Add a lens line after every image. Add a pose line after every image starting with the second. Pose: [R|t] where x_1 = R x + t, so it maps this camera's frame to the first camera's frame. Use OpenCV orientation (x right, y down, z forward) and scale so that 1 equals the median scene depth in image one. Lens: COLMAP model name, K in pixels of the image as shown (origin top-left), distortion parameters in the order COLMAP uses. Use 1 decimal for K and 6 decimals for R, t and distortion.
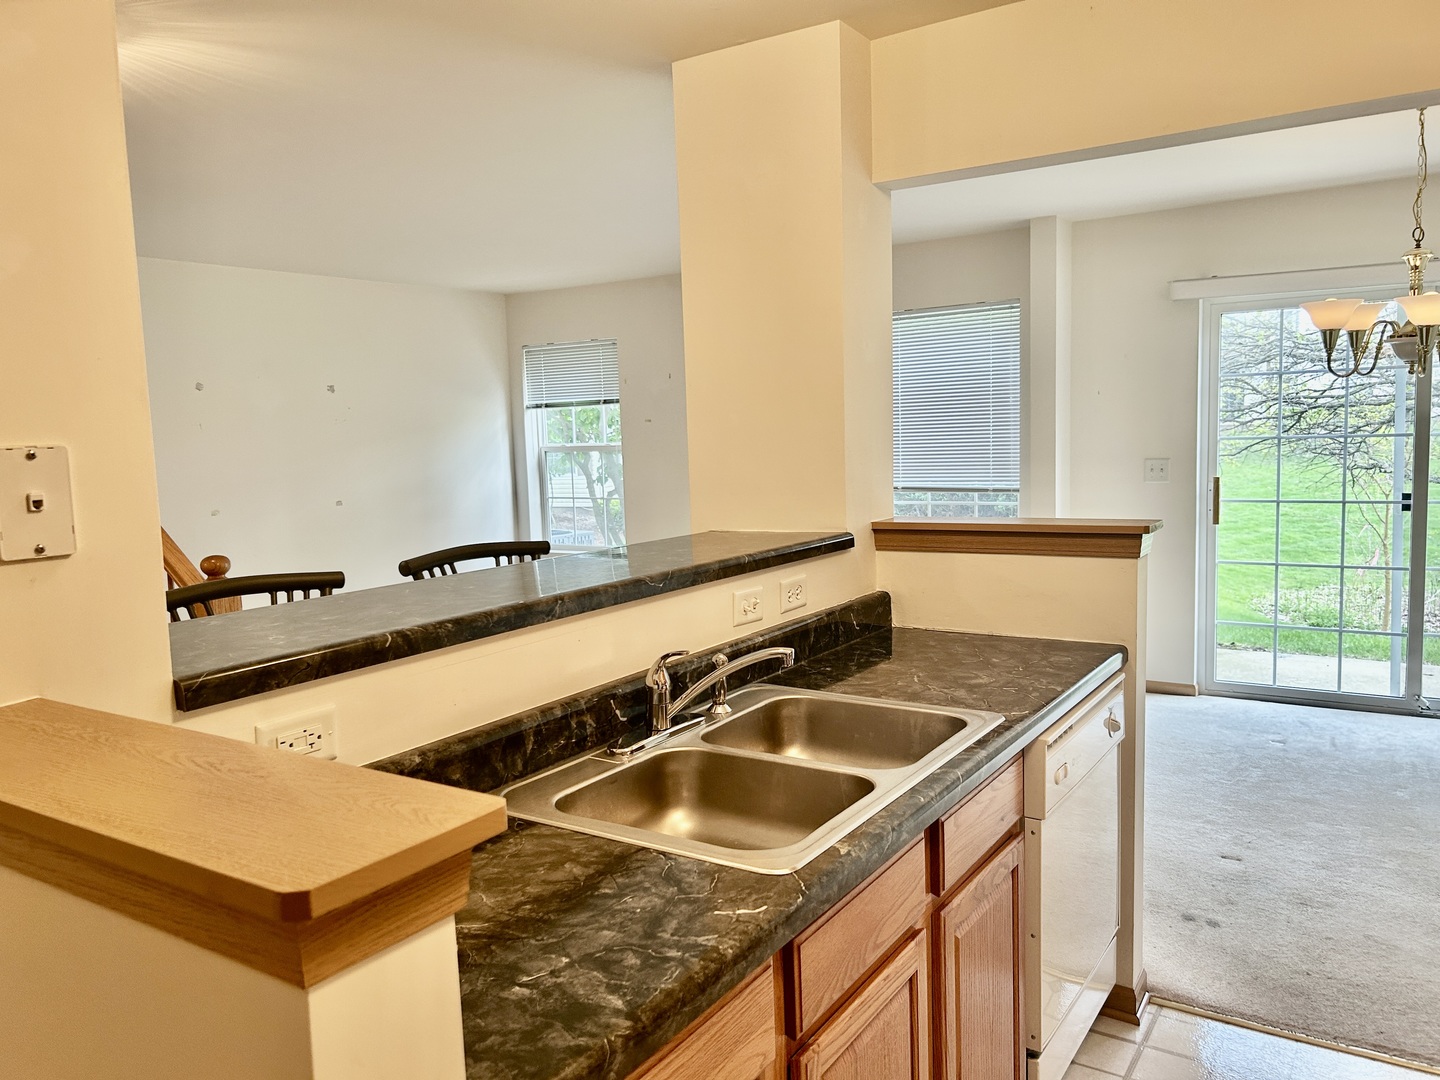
lens RADIAL K [[1079.4, 0, 722.5], [0, 1079.4, 538.9], [0, 0, 1]] dist [0.022624, -0.022569]
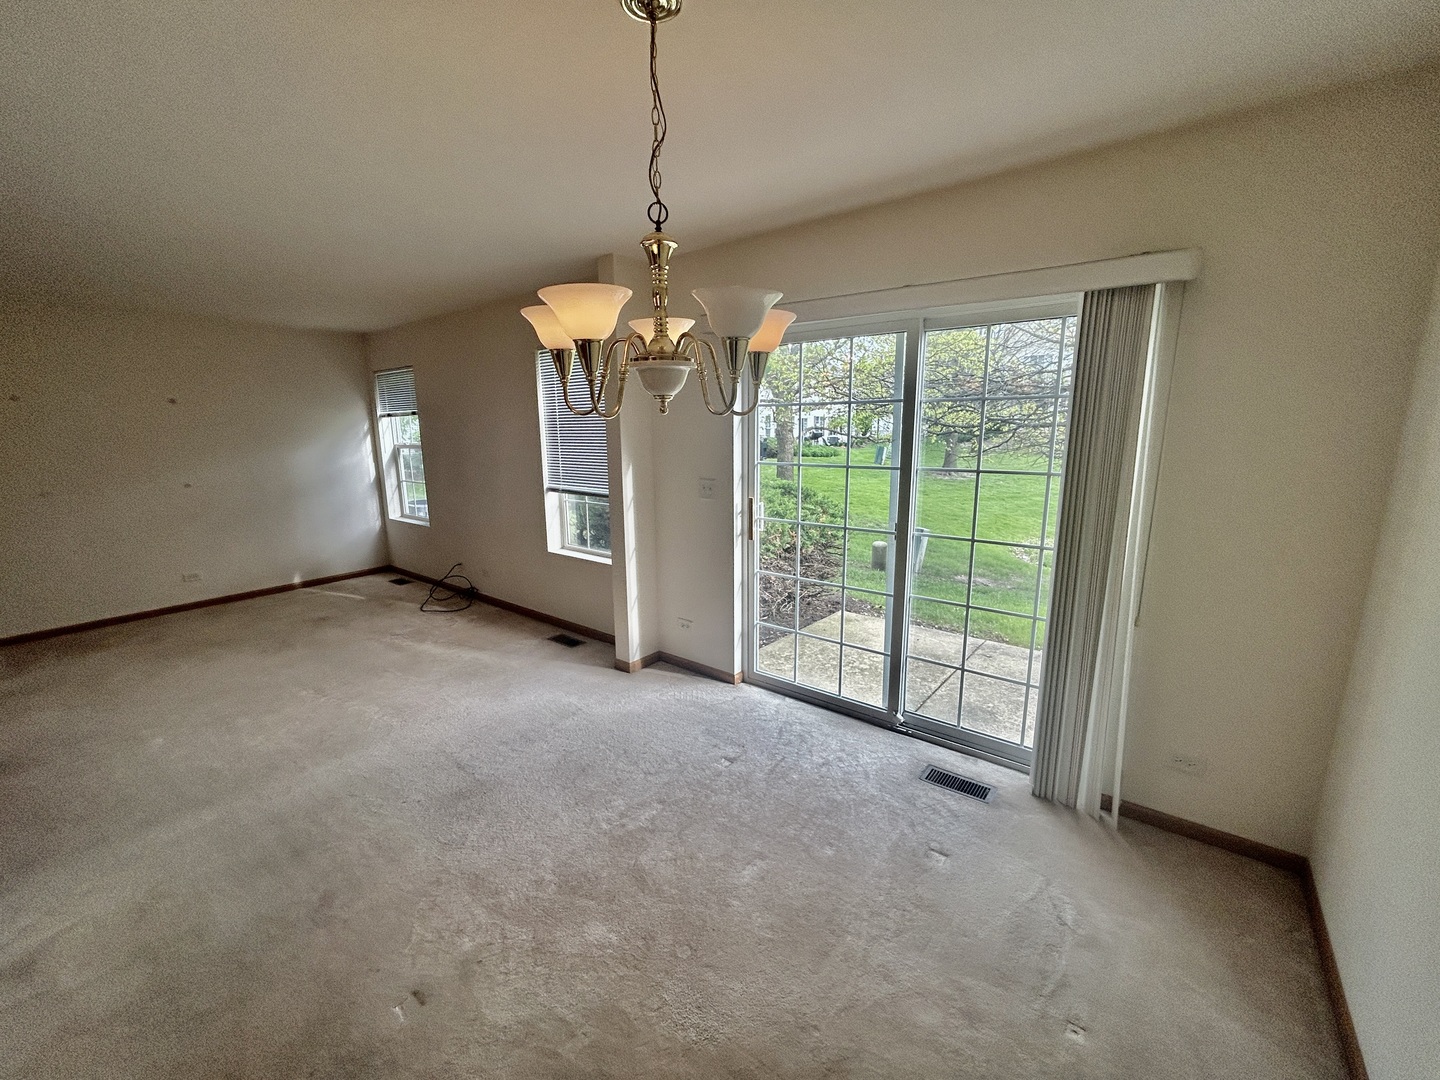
lens RADIAL K [[582.0, 0, 715.8], [0, 582.0, 538.5], [0, 0, 1]] dist [0.003122, -0.000131]
pose [[0.996267, 0.038675, -0.077174, 0.468493], [-0.031536, 0.995290, 0.091671, -0.068959], [0.080356, -0.088895, 0.992794, 0.398253]]
